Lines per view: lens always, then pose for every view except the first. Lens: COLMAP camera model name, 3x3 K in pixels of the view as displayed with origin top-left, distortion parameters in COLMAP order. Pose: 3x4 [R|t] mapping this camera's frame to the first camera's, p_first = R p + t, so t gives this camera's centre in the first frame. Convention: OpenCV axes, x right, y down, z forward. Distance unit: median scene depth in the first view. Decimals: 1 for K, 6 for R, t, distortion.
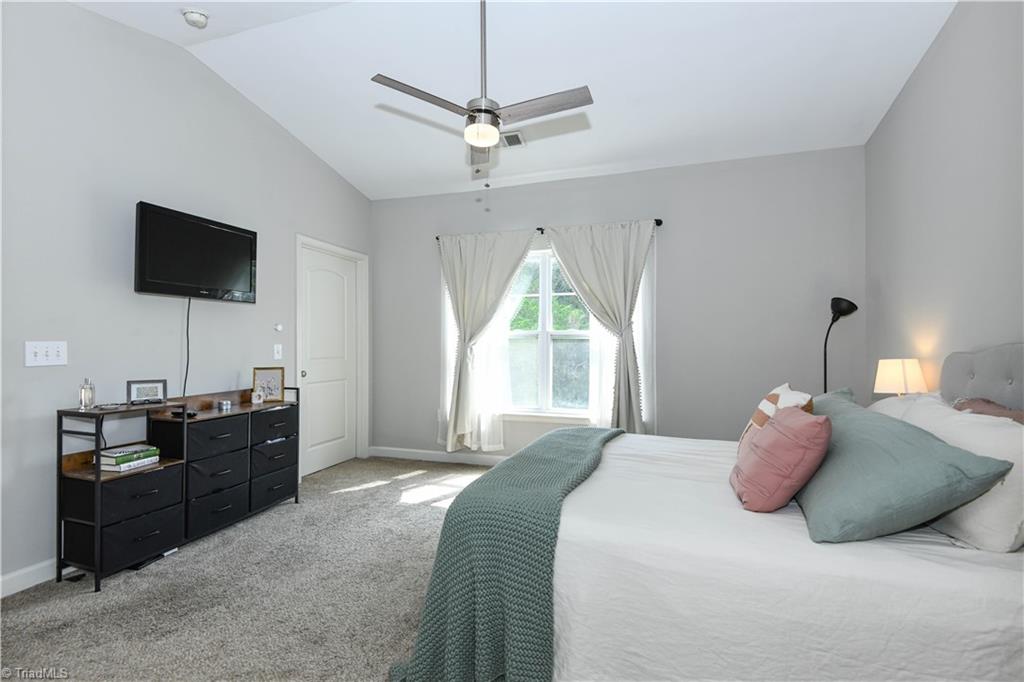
lens RADIAL K [[457.6, 0, 512.0], [0, 457.6, 341.0], [0, 0, 1]] dist [-0.000106, -0.000050]
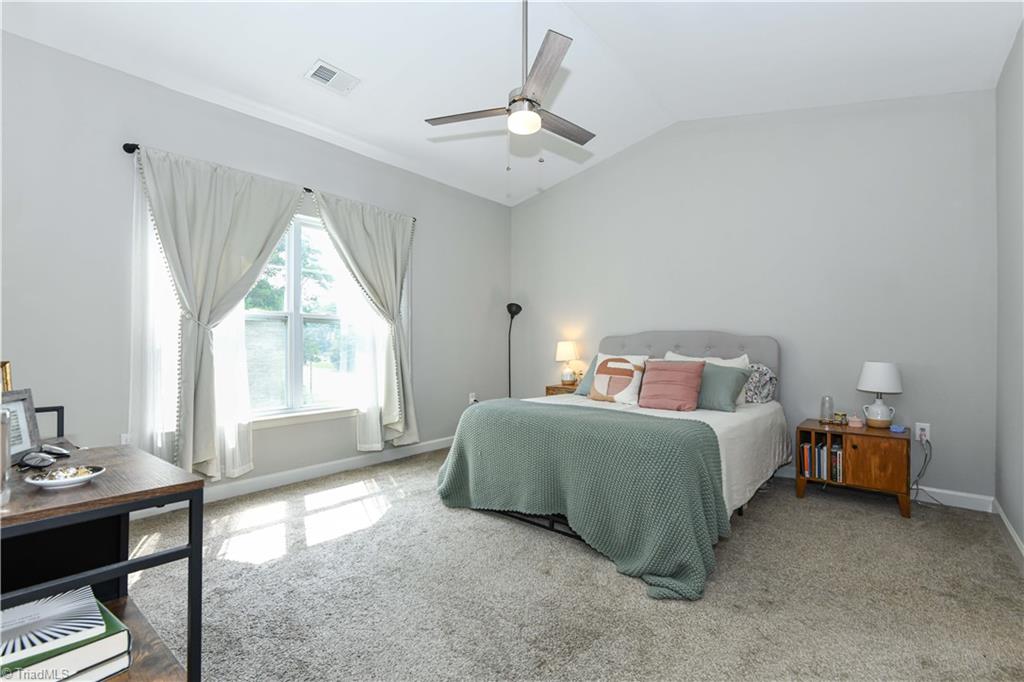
lens RADIAL K [[466.4, 0, 512.0], [0, 466.4, 341.0], [0, 0, 1]] dist [0.001068, -0.022184]
pose [[0.354689, -0.000697, 0.934984, -0.650049], [-0.009545, 0.999945, 0.004366, 0.023702], [-0.934936, -0.010473, 0.354663, 0.378624]]
